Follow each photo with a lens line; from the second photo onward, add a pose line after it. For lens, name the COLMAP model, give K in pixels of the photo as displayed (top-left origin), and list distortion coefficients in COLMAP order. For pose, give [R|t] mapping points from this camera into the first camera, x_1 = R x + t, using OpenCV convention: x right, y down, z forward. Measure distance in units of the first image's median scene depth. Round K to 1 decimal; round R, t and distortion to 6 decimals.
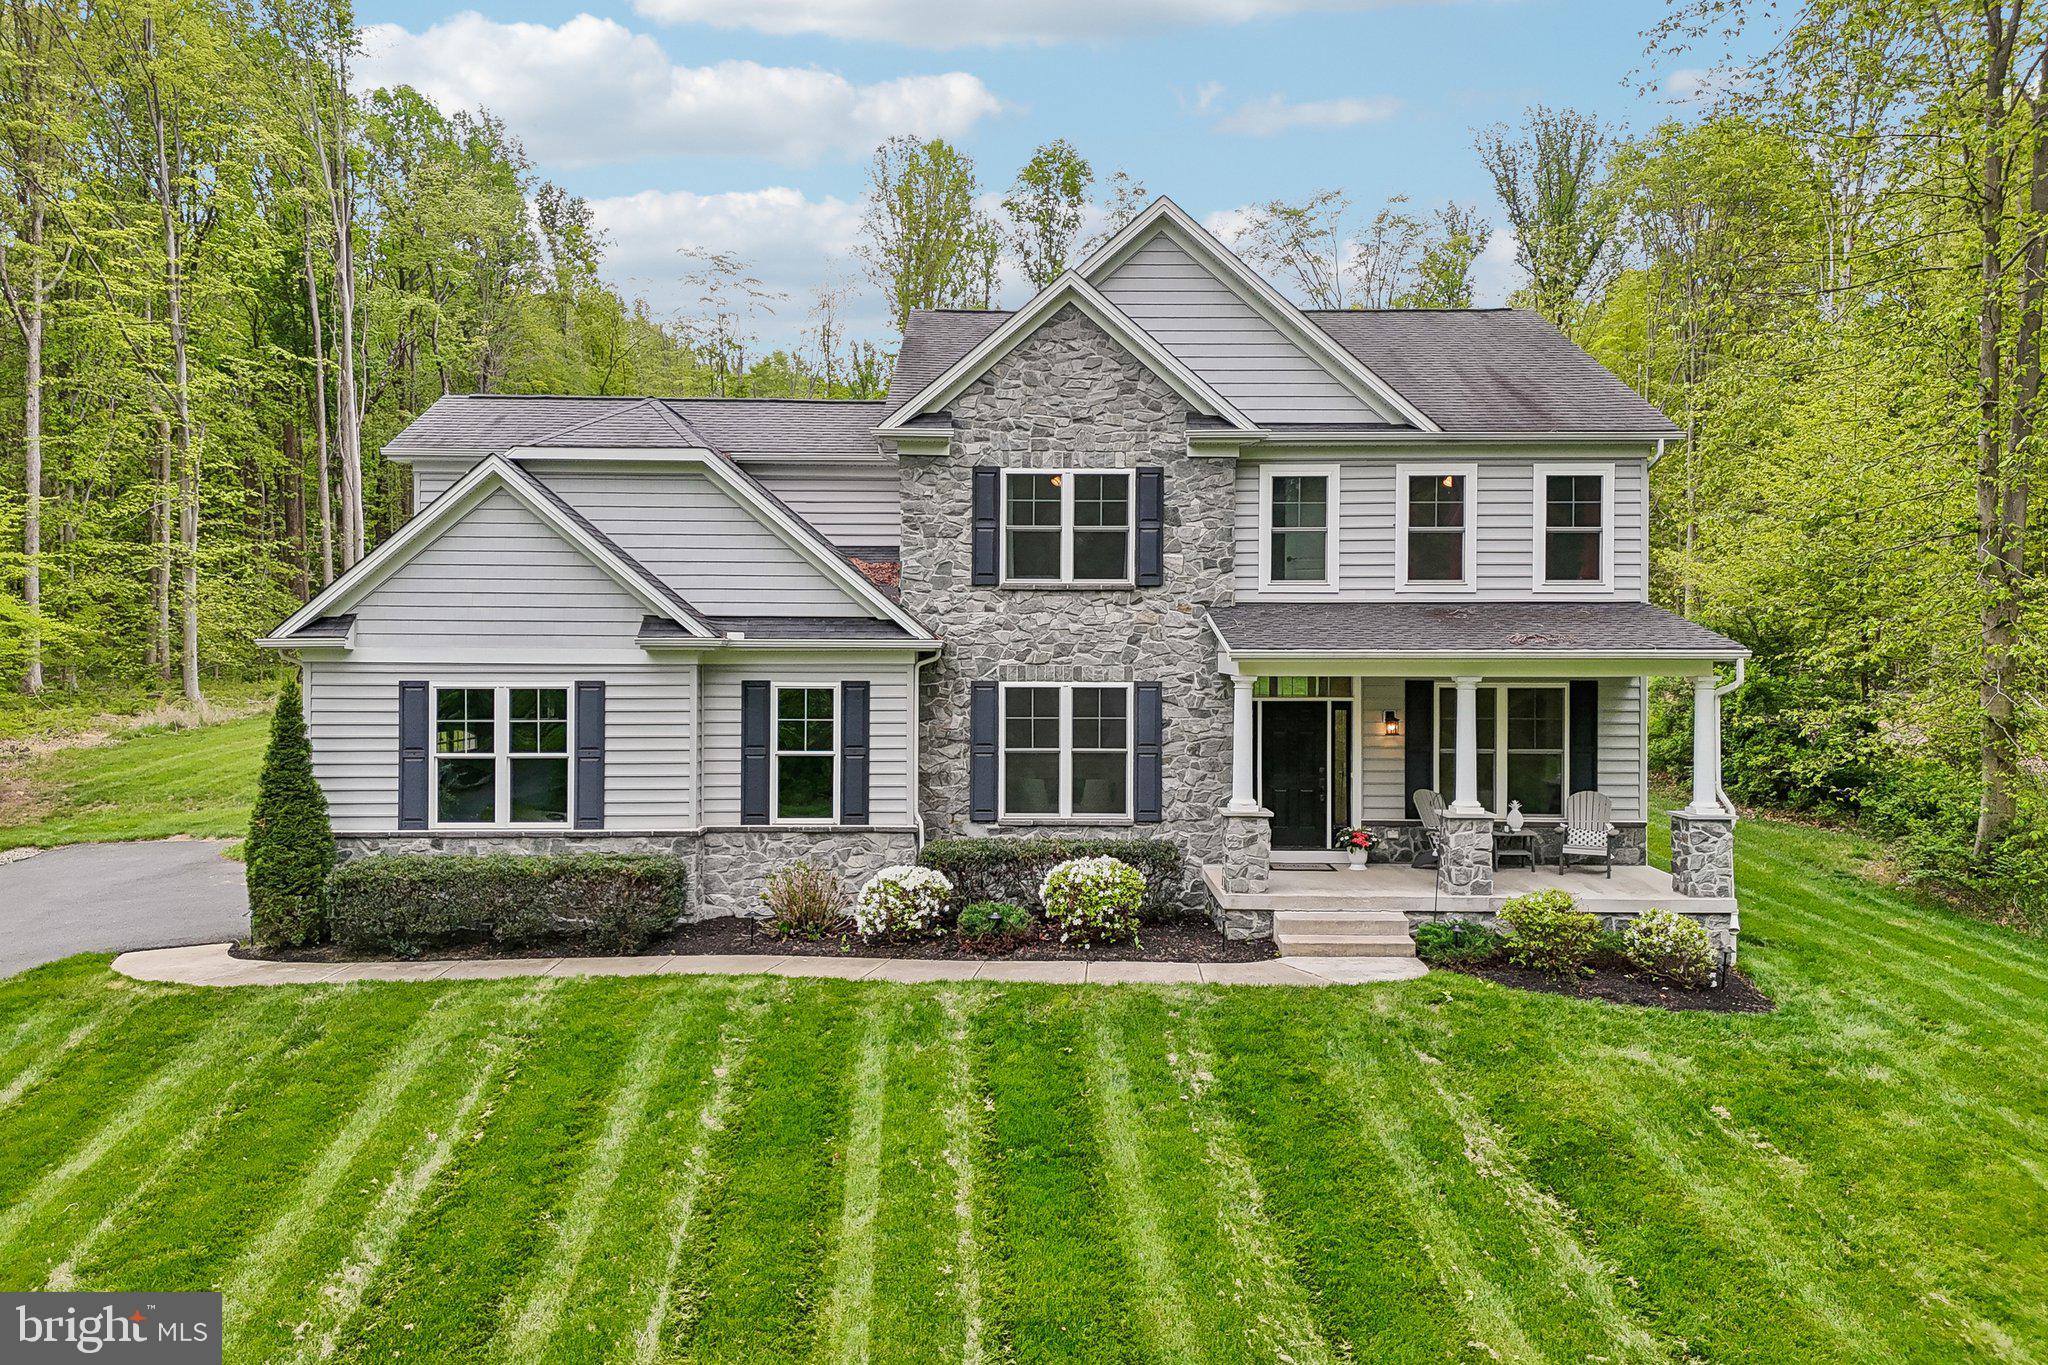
lens RADIAL K [[1517.2, 0, 1030.3], [0, 1517.2, 676.6], [0, 0, 1]] dist [0.074204, -0.082182]
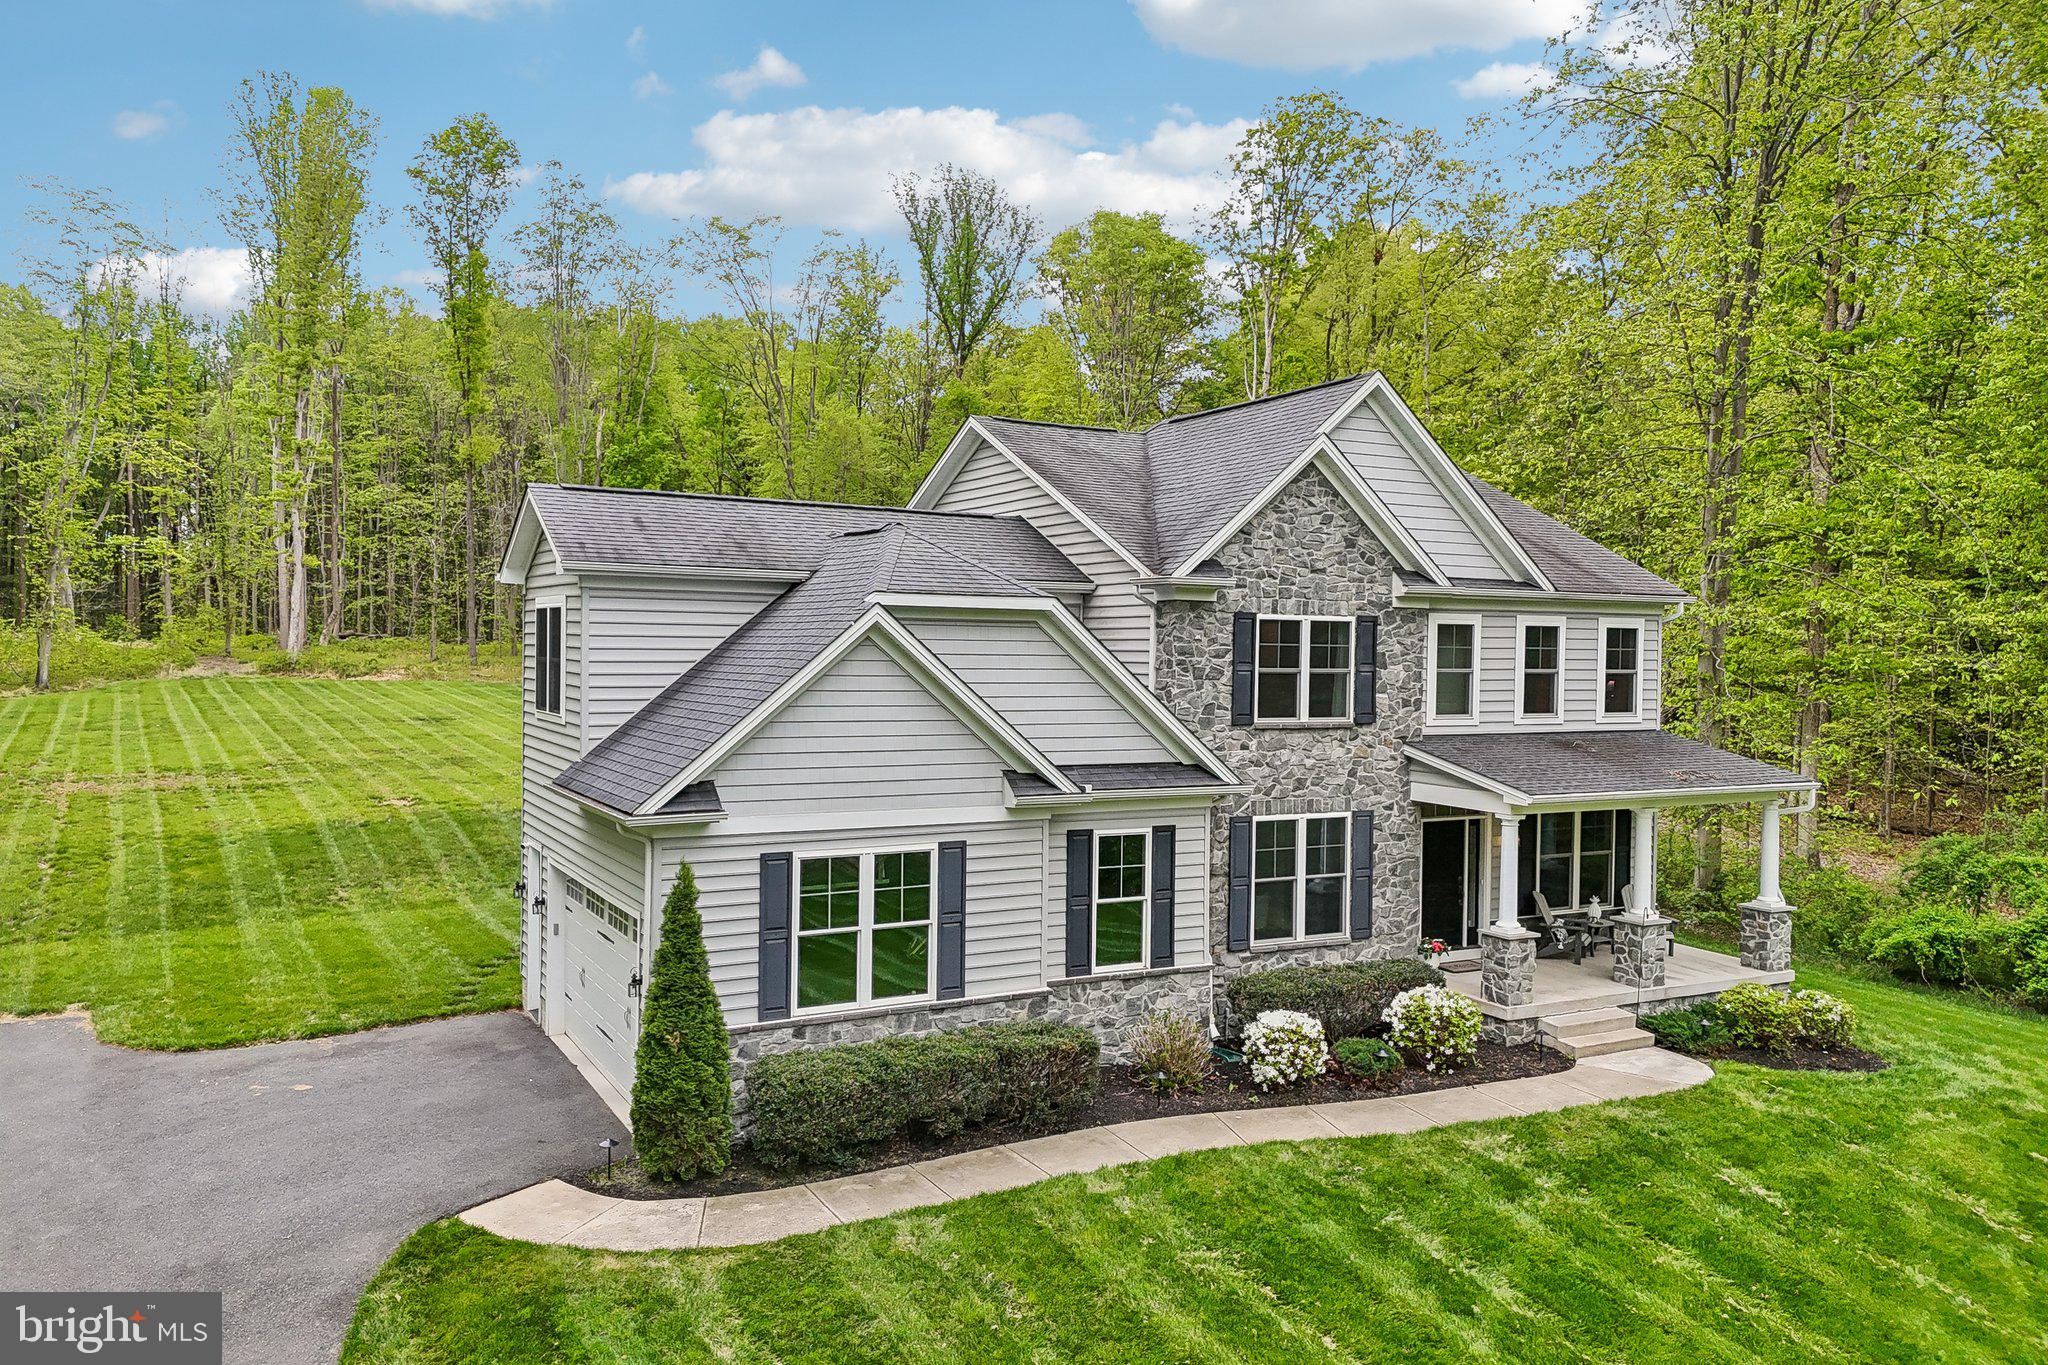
lens RADIAL K [[1517.2, 0, 1030.3], [0, 1517.2, 676.6], [0, 0, 1]] dist [0.074204, -0.082182]
pose [[0.881813, -0.000217, 0.471600, -0.654775], [-0.003045, 0.999976, 0.006154, -0.099783], [-0.471590, -0.006863, 0.881791, 0.143569]]
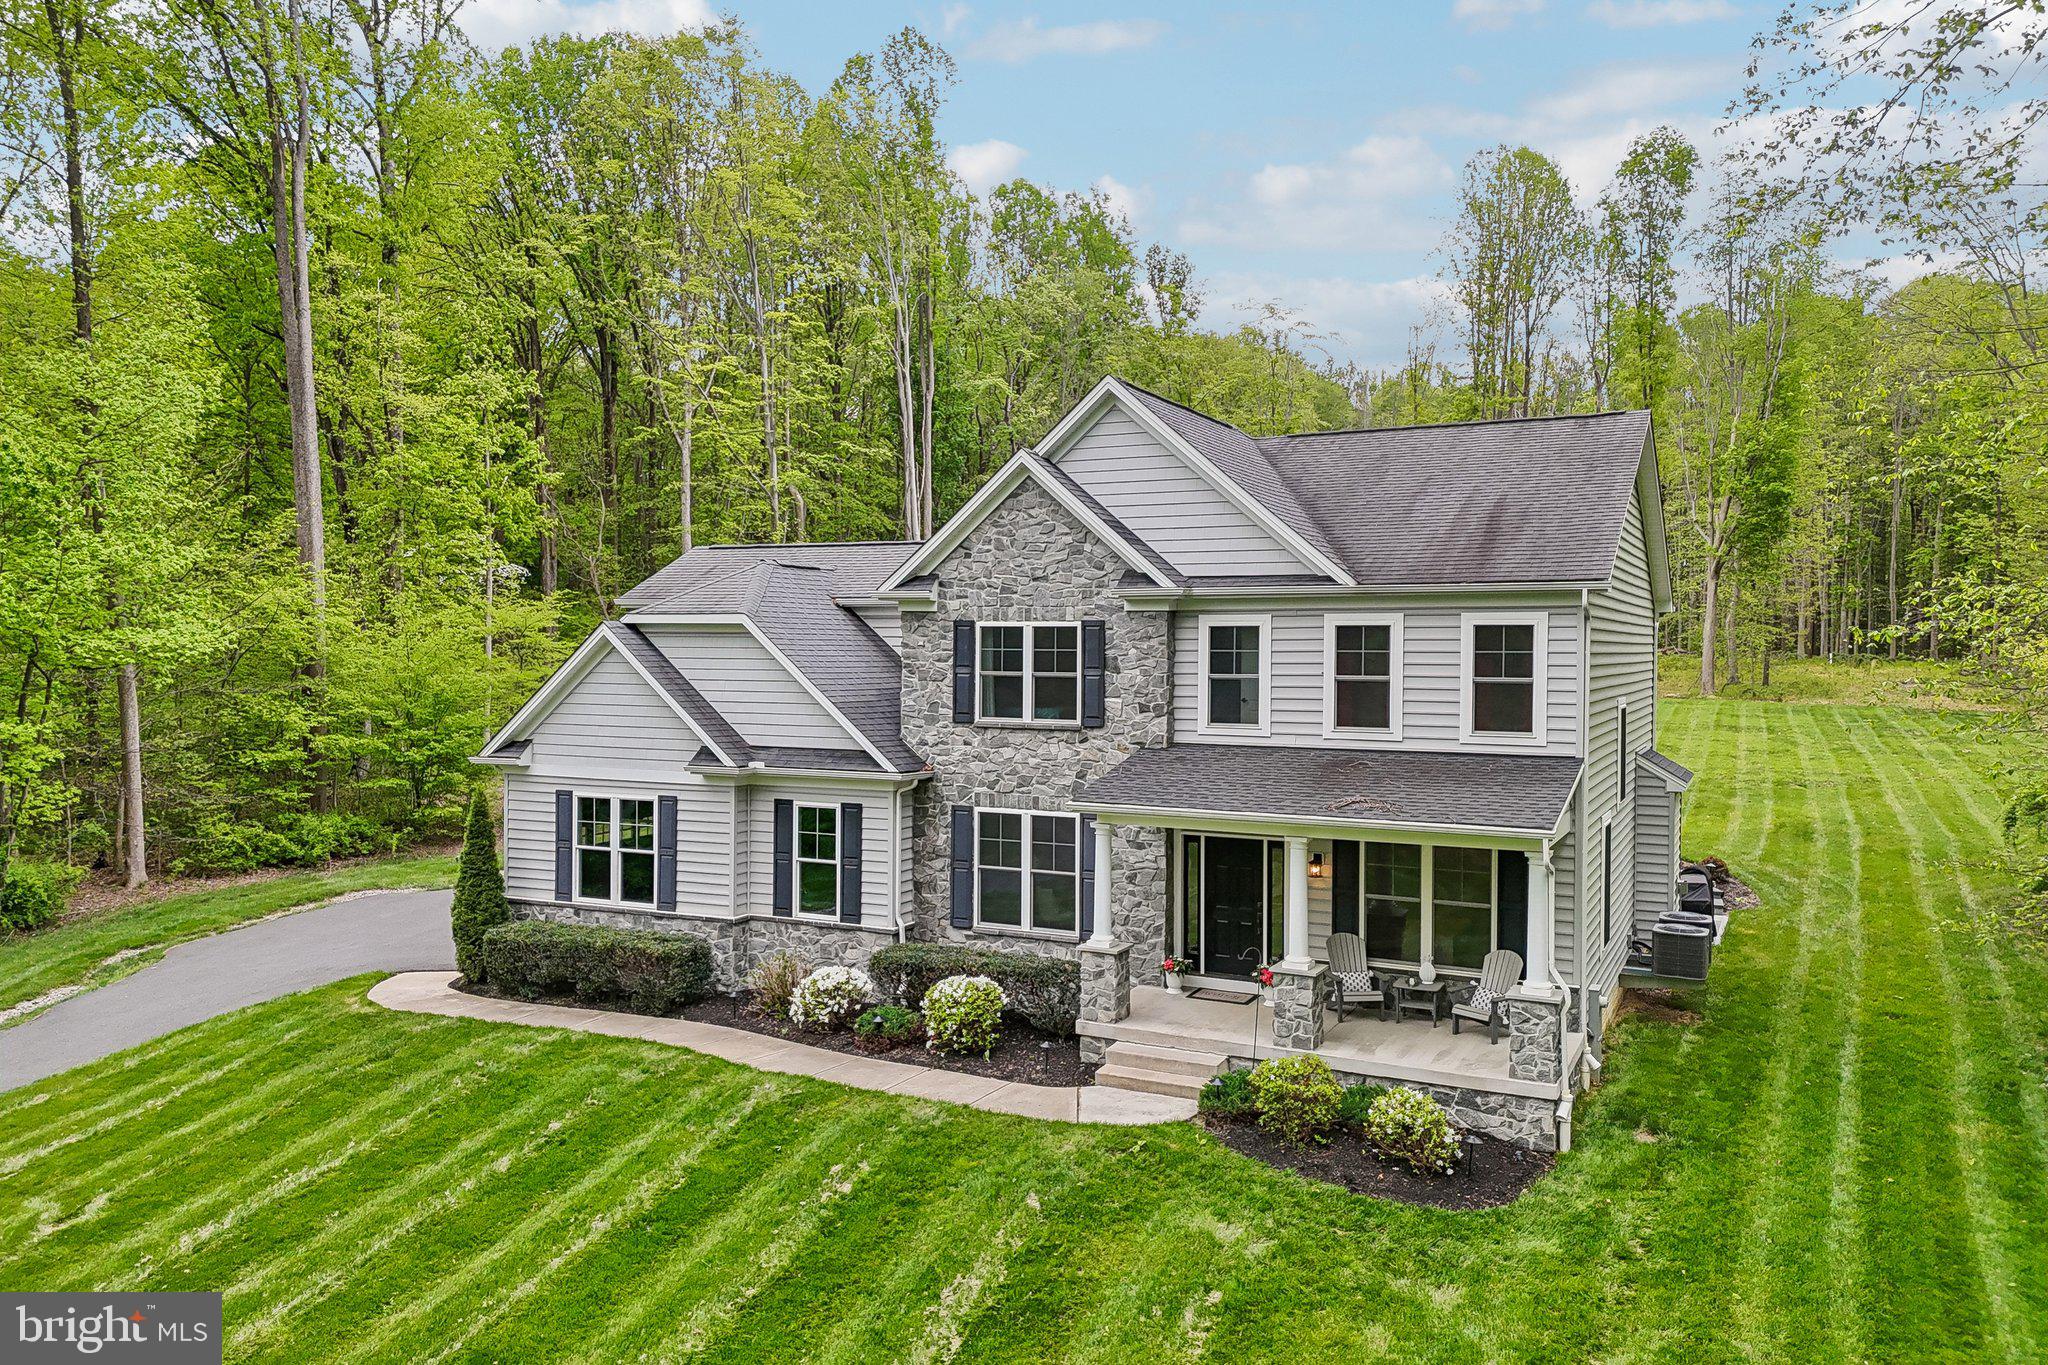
lens RADIAL K [[1517.2, 0, 1030.3], [0, 1517.2, 676.6], [0, 0, 1]] dist [0.074204, -0.082182]
pose [[0.889647, 0.010982, -0.456516, 0.542390], [-0.009983, 0.999940, 0.004602, -0.101318], [0.456539, 0.000463, 0.889703, -0.003916]]
